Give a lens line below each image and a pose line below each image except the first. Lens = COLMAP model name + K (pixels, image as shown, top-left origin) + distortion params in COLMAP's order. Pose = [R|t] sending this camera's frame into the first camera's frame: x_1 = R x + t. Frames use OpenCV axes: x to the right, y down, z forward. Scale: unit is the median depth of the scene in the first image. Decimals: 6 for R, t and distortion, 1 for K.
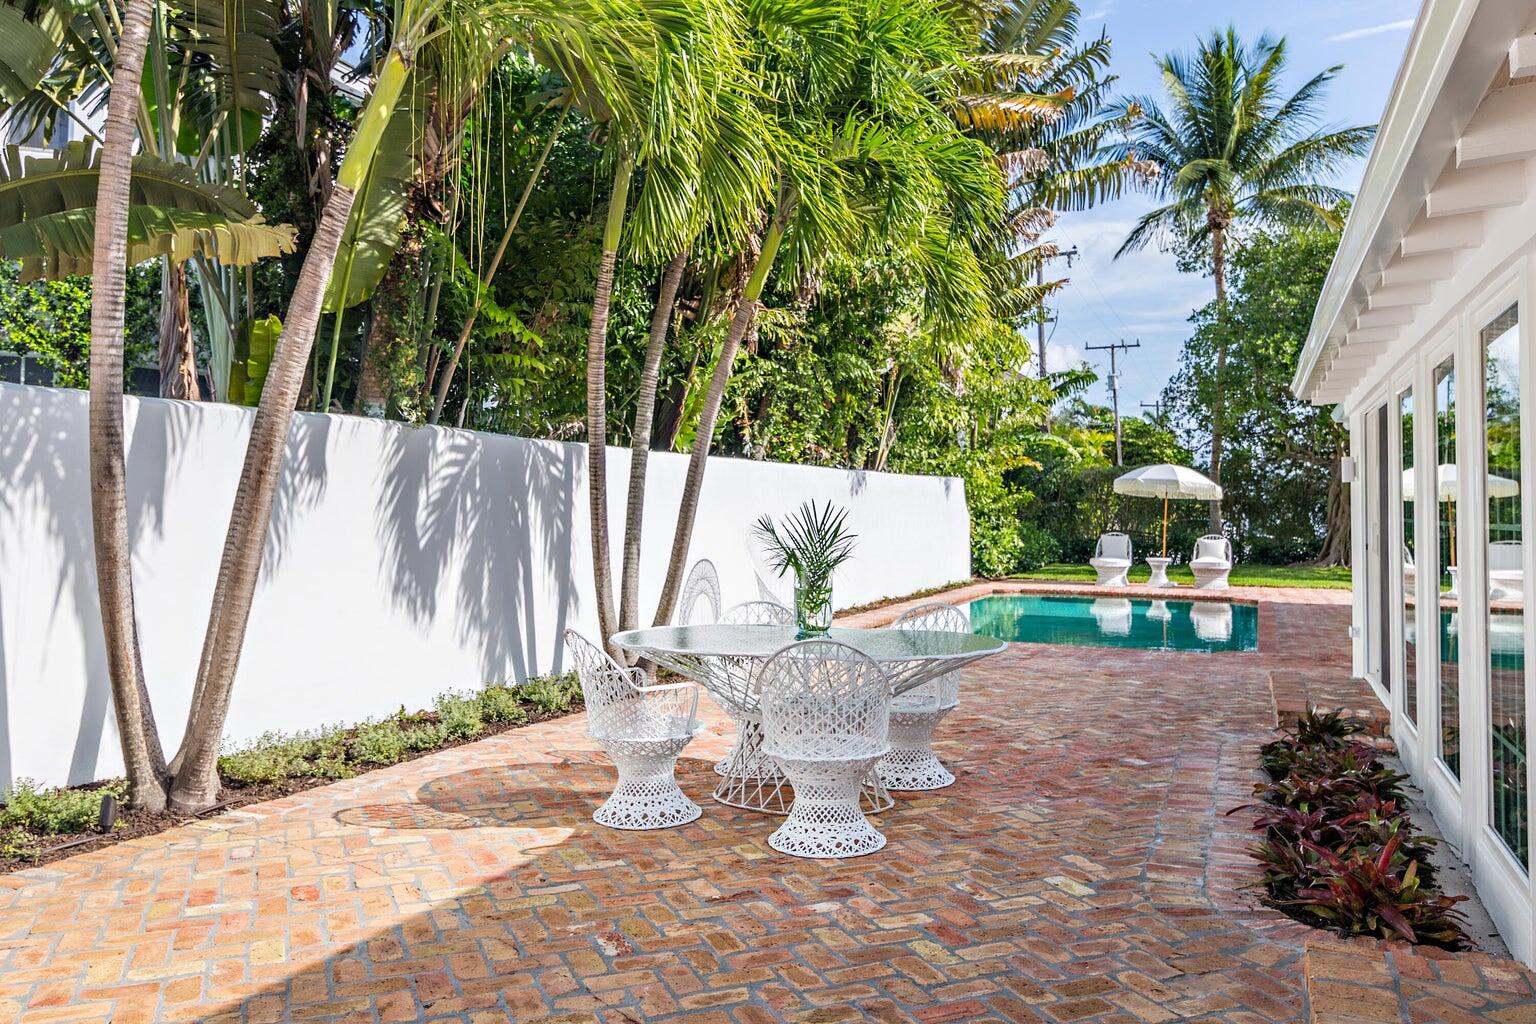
lens RADIAL K [[1219.8, 0, 770.7], [0, 1219.8, 505.3], [0, 0, 1]] dist [-0.002820, -0.002352]
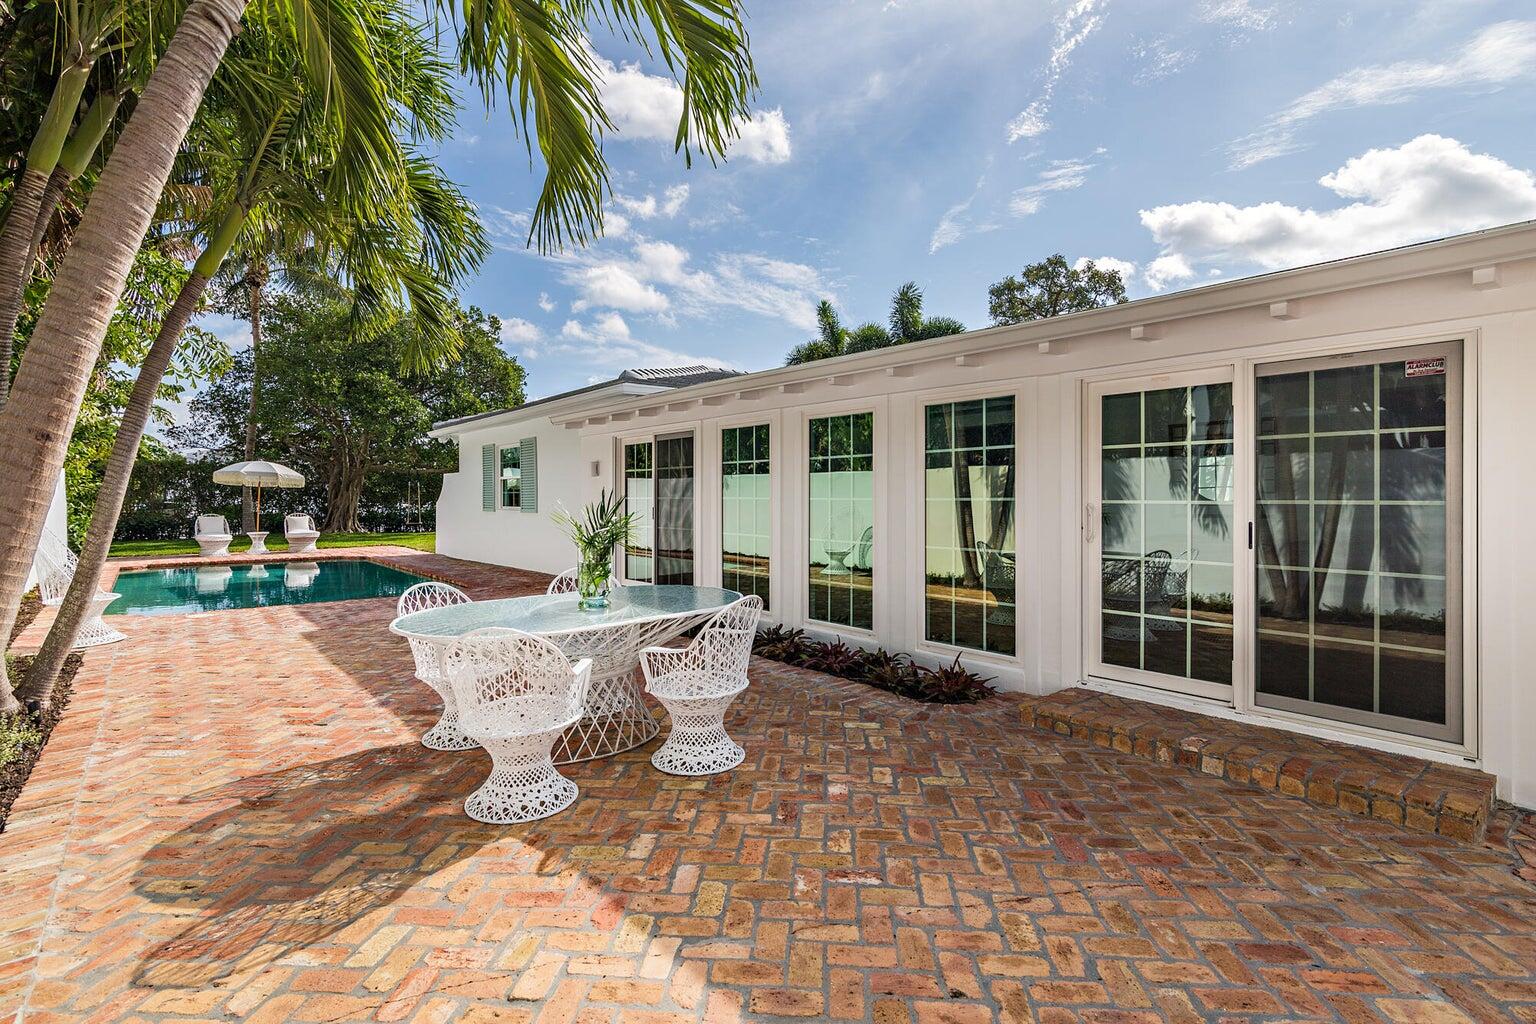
lens RADIAL K [[747.9, 0, 780.6], [0, 747.9, 500.8], [0, 0, 1]] dist [0.002012, -0.000161]
pose [[0.451297, -0.020296, 0.892143, -0.144019], [0.008438, 0.999794, 0.018477, -0.000255], [-0.892334, -0.000811, 0.451375, 0.139924]]
